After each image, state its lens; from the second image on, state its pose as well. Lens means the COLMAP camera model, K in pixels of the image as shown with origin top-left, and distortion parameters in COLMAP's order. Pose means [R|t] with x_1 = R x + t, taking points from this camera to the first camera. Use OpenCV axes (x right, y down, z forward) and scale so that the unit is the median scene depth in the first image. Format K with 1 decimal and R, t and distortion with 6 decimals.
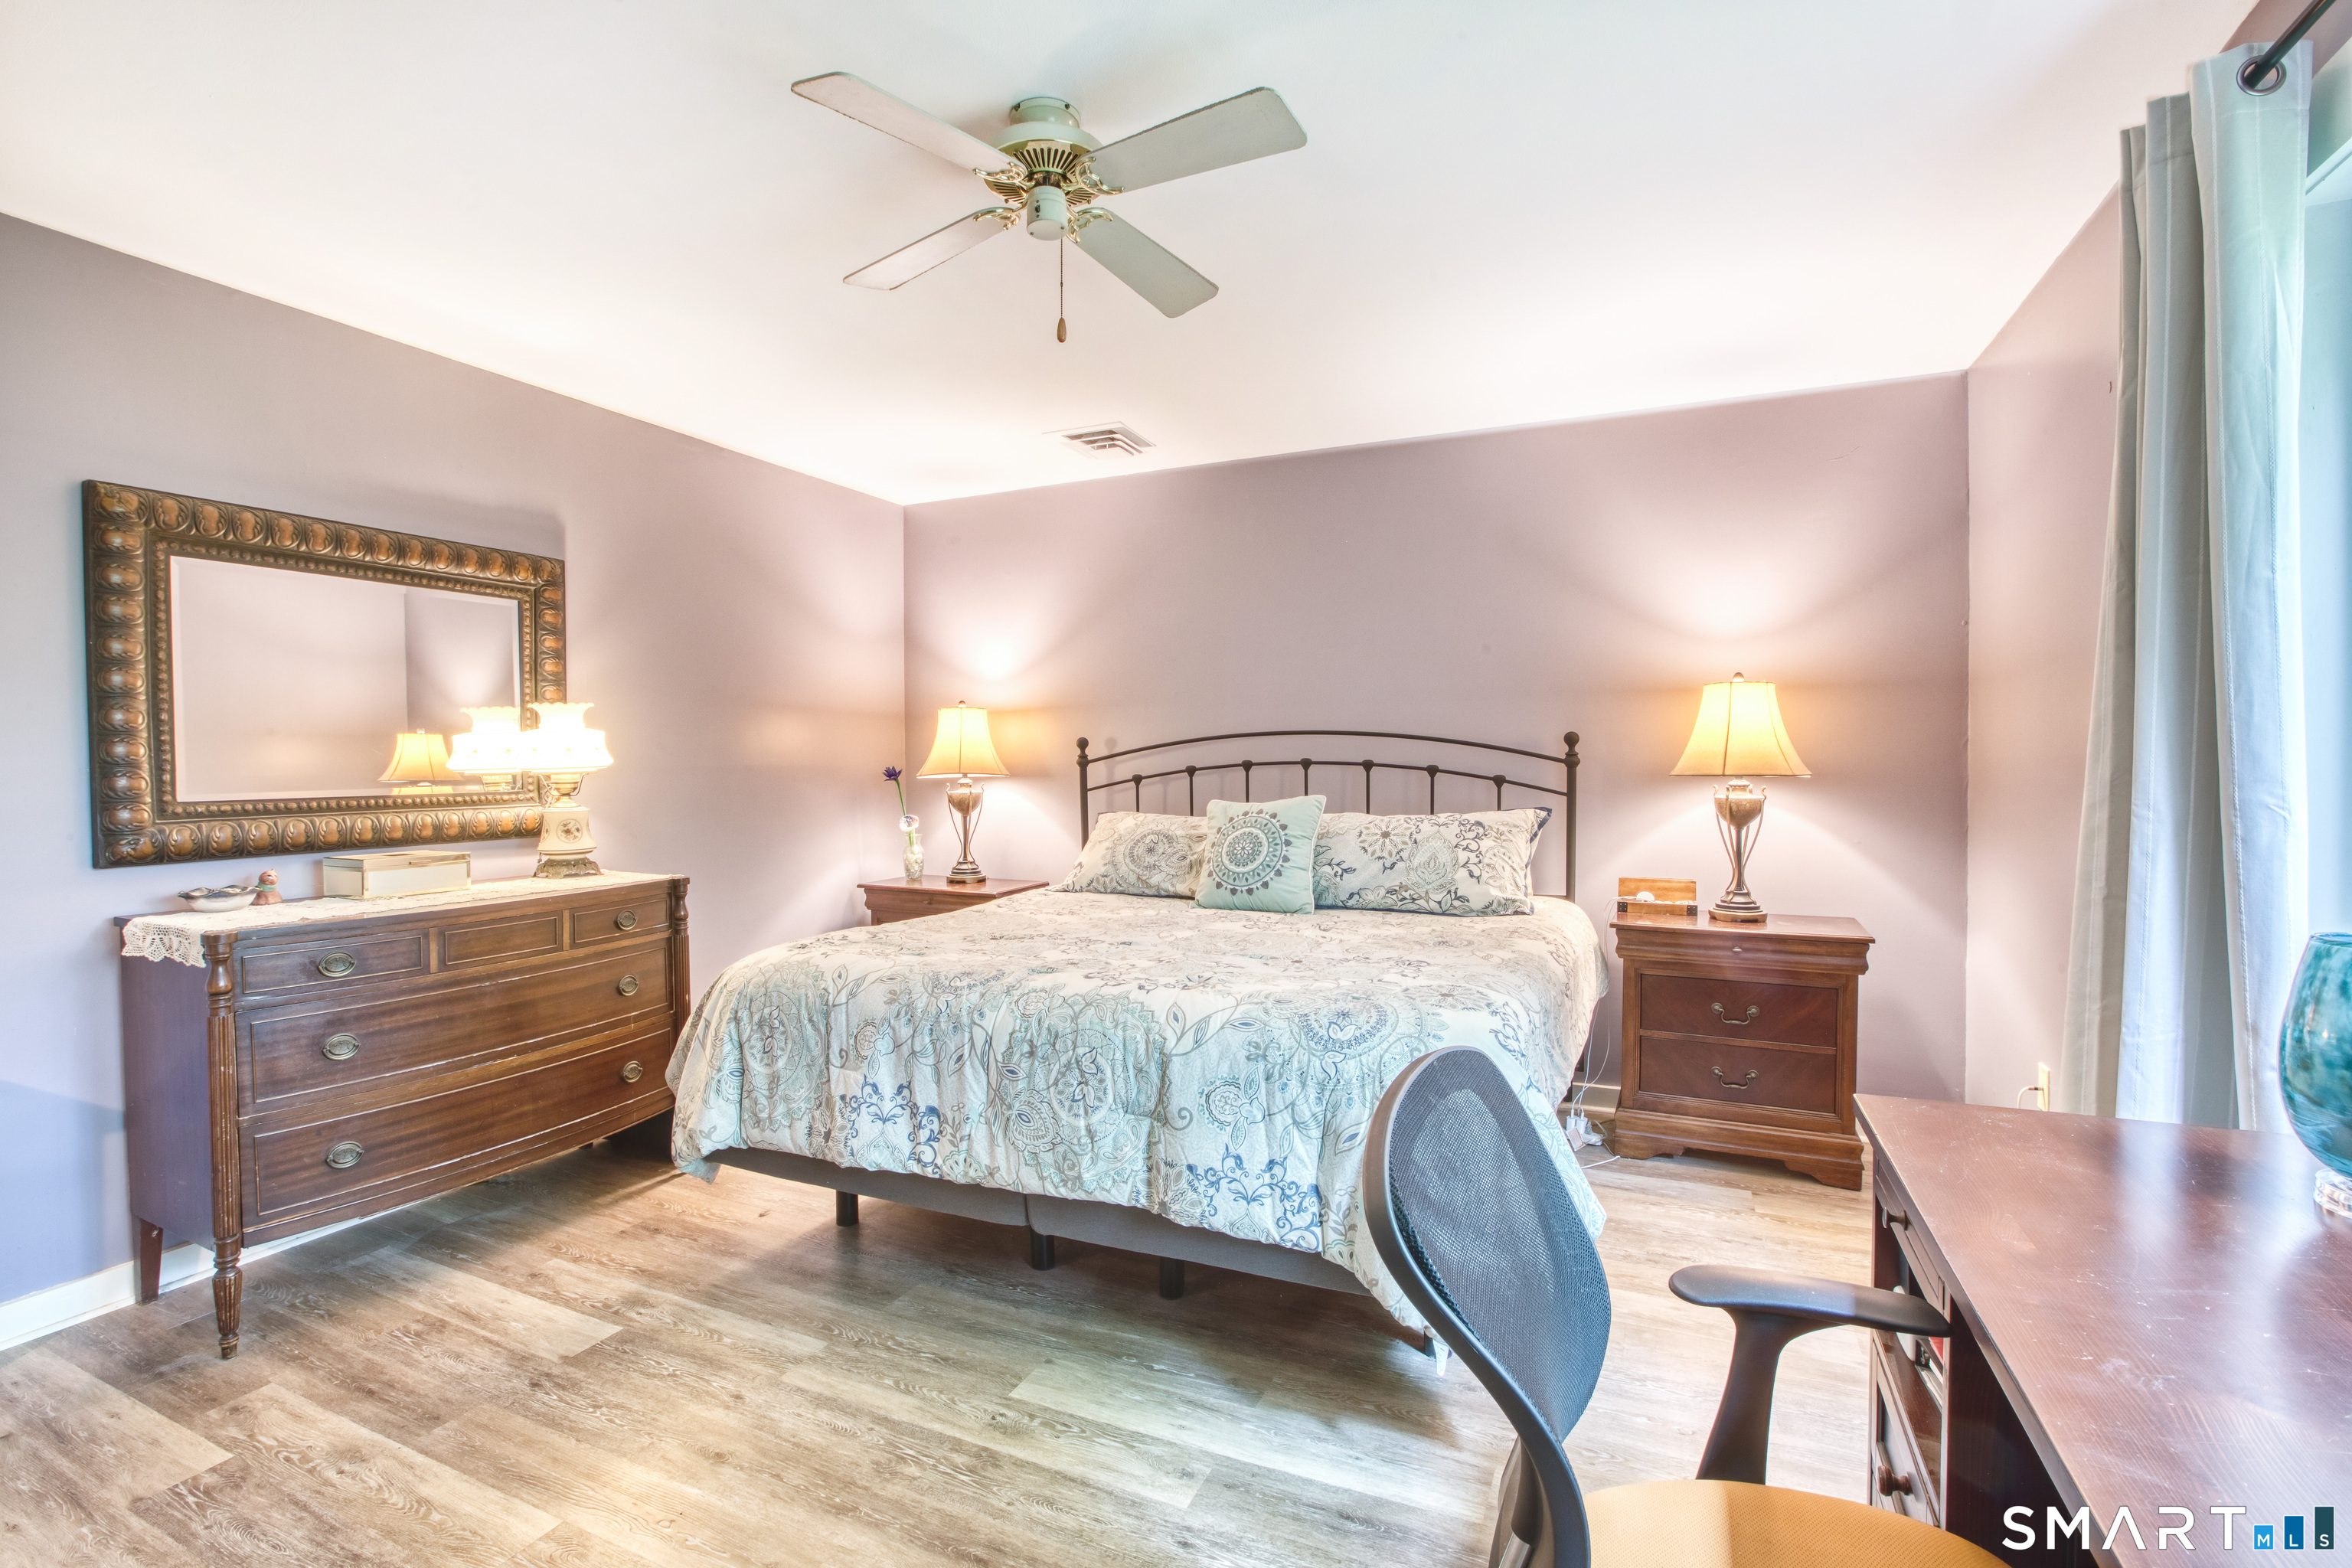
lens RADIAL K [[1063.8, 0, 1172.7], [0, 1063.8, 787.0], [0, 0, 1]] dist [-0.035905, 0.003164]
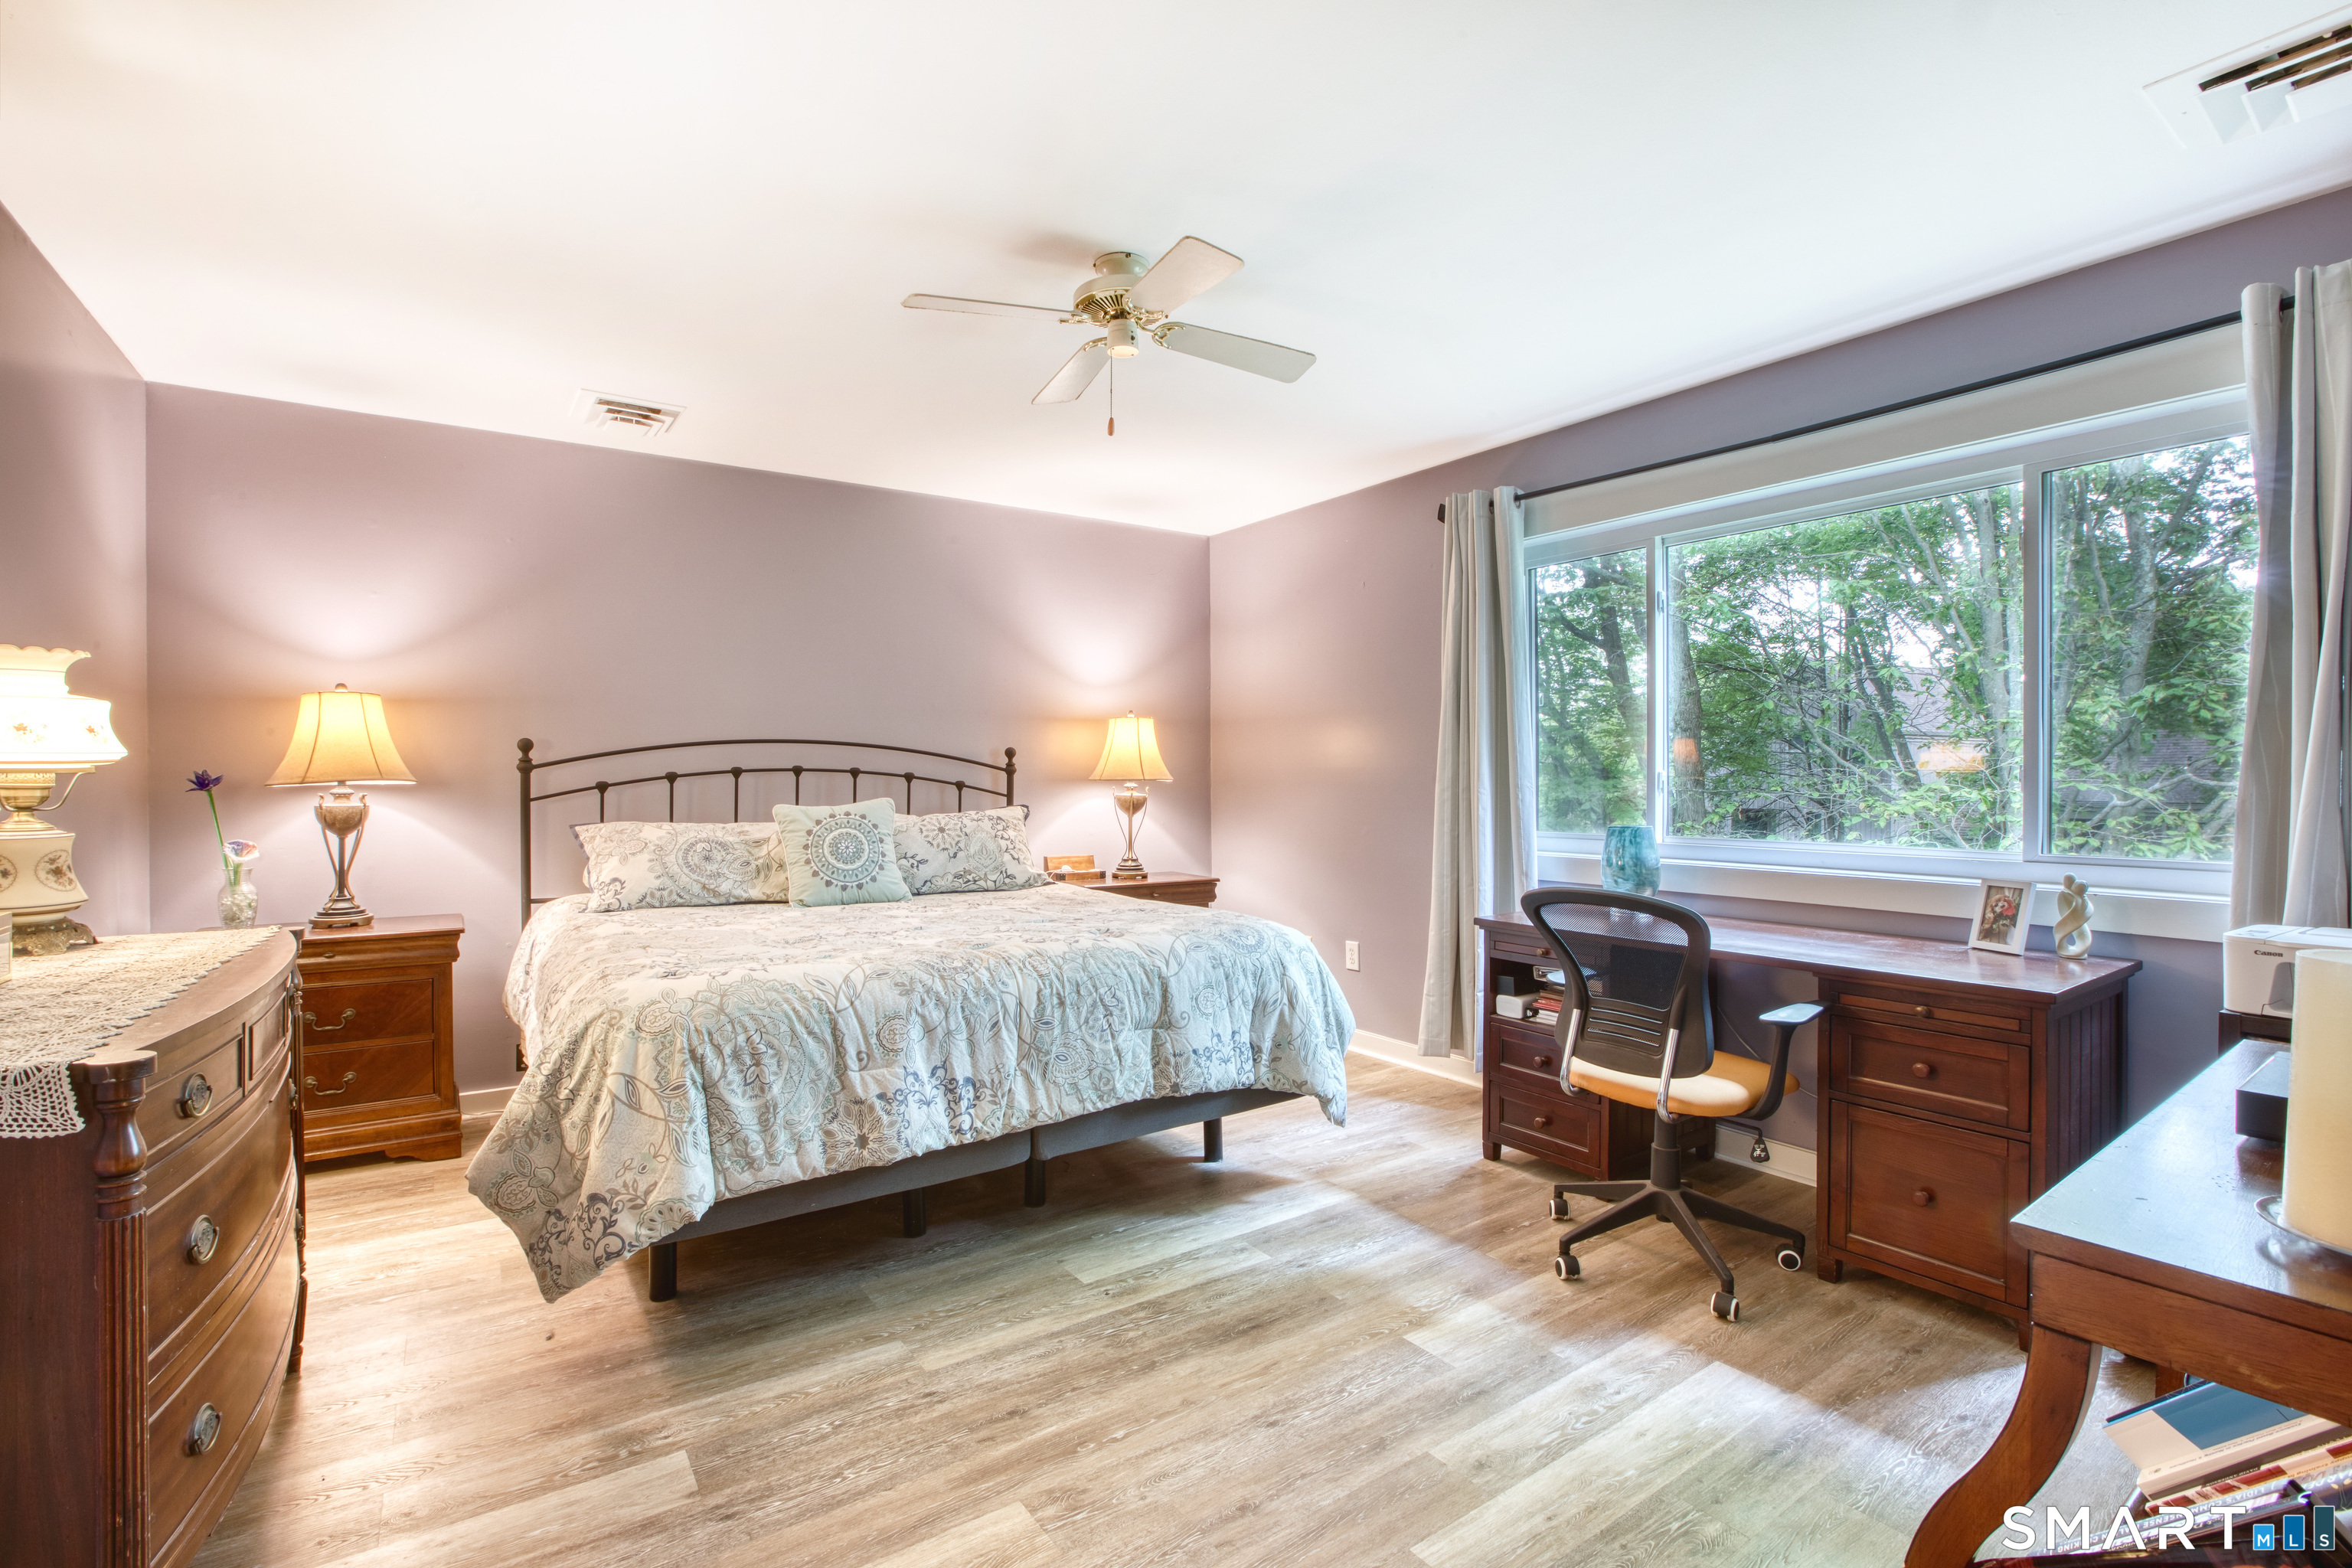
lens RADIAL K [[1063.8, 0, 1165.8], [0, 1063.8, 783.3], [0, 0, 1]] dist [-0.035905, 0.003164]
pose [[0.516600, 0.000015, 0.856227, -1.041748], [0.016923, 0.999804, -0.010227, 0.013621], [-0.856059, 0.019773, 0.516499, 0.251802]]
